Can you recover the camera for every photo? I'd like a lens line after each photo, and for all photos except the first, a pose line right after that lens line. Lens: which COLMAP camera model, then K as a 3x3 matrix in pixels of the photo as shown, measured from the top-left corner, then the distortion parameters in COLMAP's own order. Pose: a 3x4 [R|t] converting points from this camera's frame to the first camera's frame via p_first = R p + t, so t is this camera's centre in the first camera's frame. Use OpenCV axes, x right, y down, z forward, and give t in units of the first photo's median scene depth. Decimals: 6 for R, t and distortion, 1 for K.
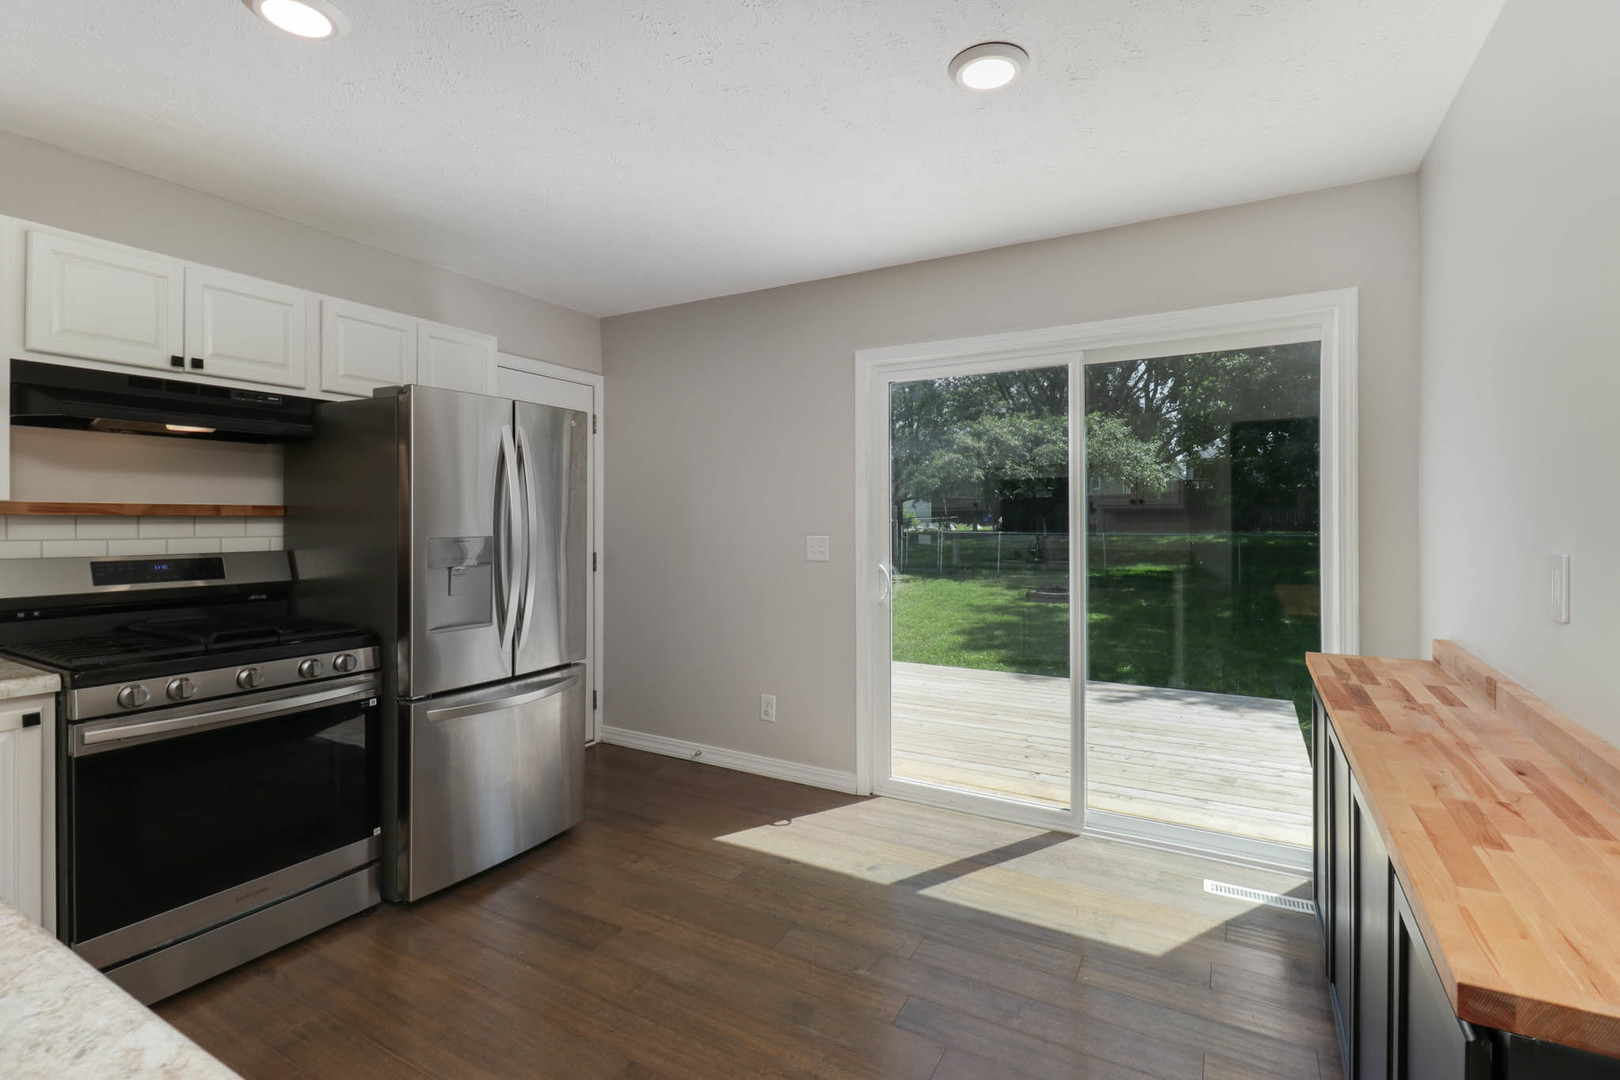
lens RADIAL K [[741.4, 0, 811.4], [0, 741.4, 508.7], [0, 0, 1]] dist [0.020901, -0.017054]
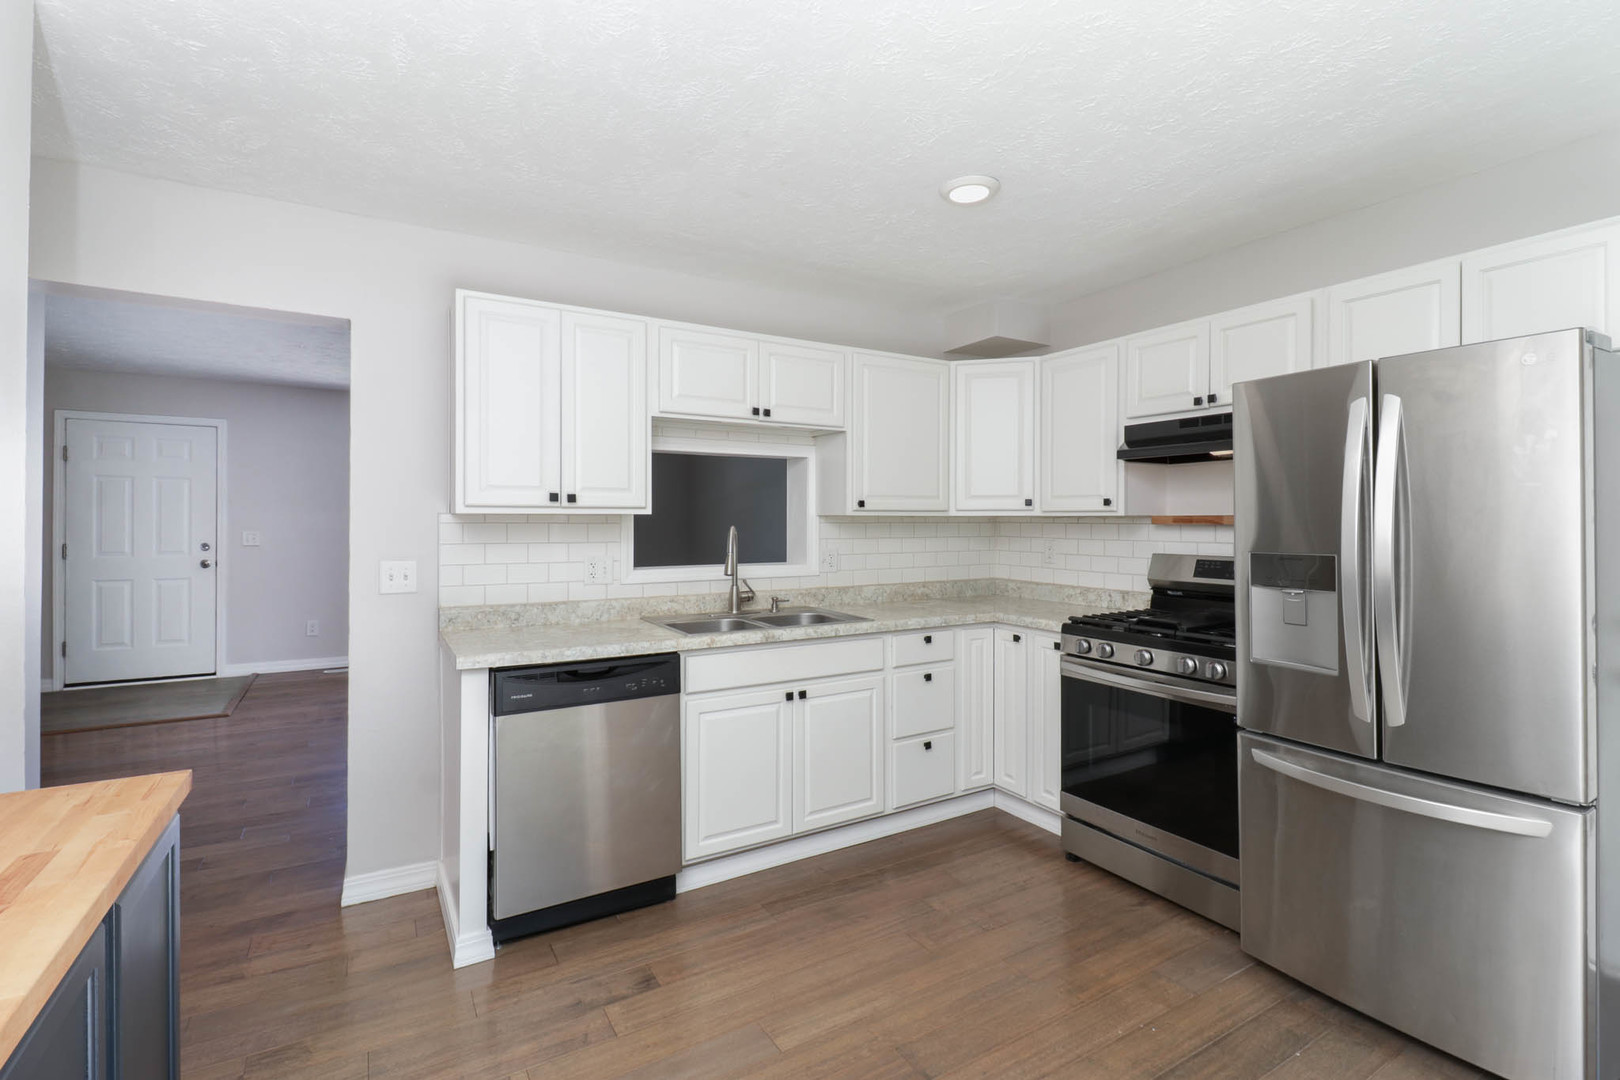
lens RADIAL K [[753.2, 0, 837.9], [0, 753.2, 518.7], [0, 0, 1]] dist [-0.000113, -0.000024]
pose [[-0.472355, -0.004832, -0.881395, 0.461165], [0.008859, 0.999908, -0.010229, 0.005124], [0.881364, -0.012640, -0.472269, 0.905964]]
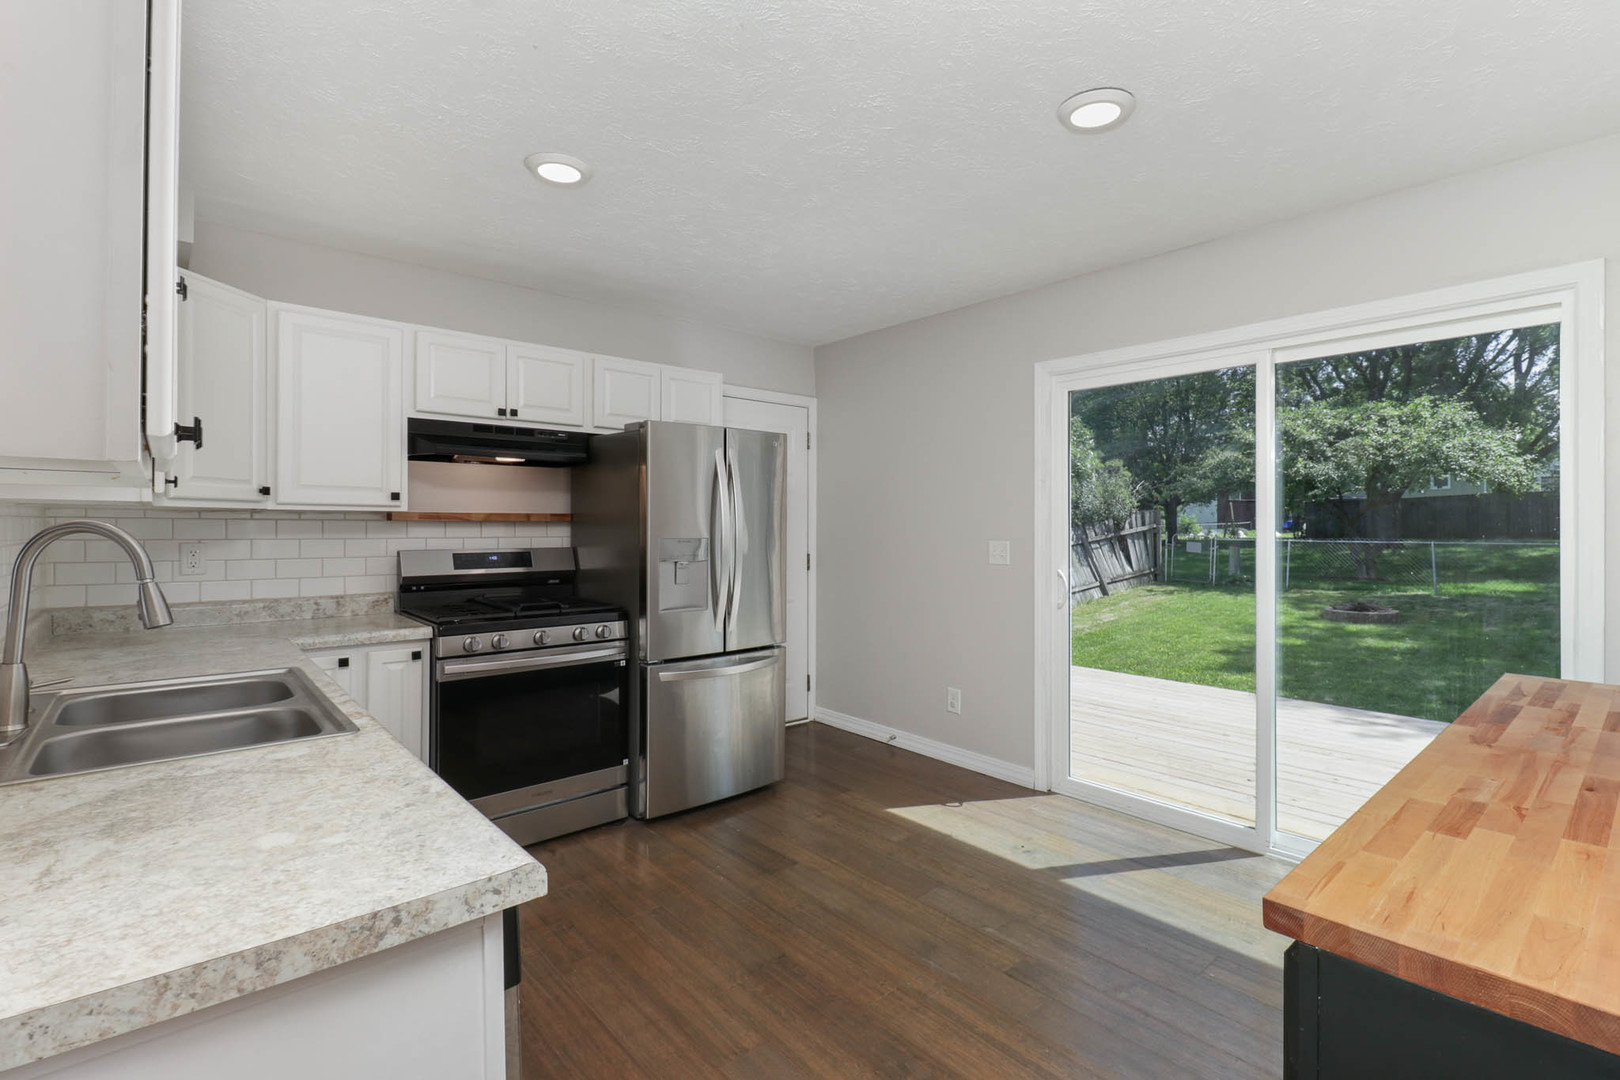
lens RADIAL K [[741.4, 0, 811.4], [0, 741.4, 508.7], [0, 0, 1]] dist [0.020901, -0.017054]
pose [[0.942834, -0.004574, -0.333230, 0.148253], [0.002344, 0.999972, -0.007093, -0.002615], [0.333253, 0.005907, 0.942819, -0.114912]]
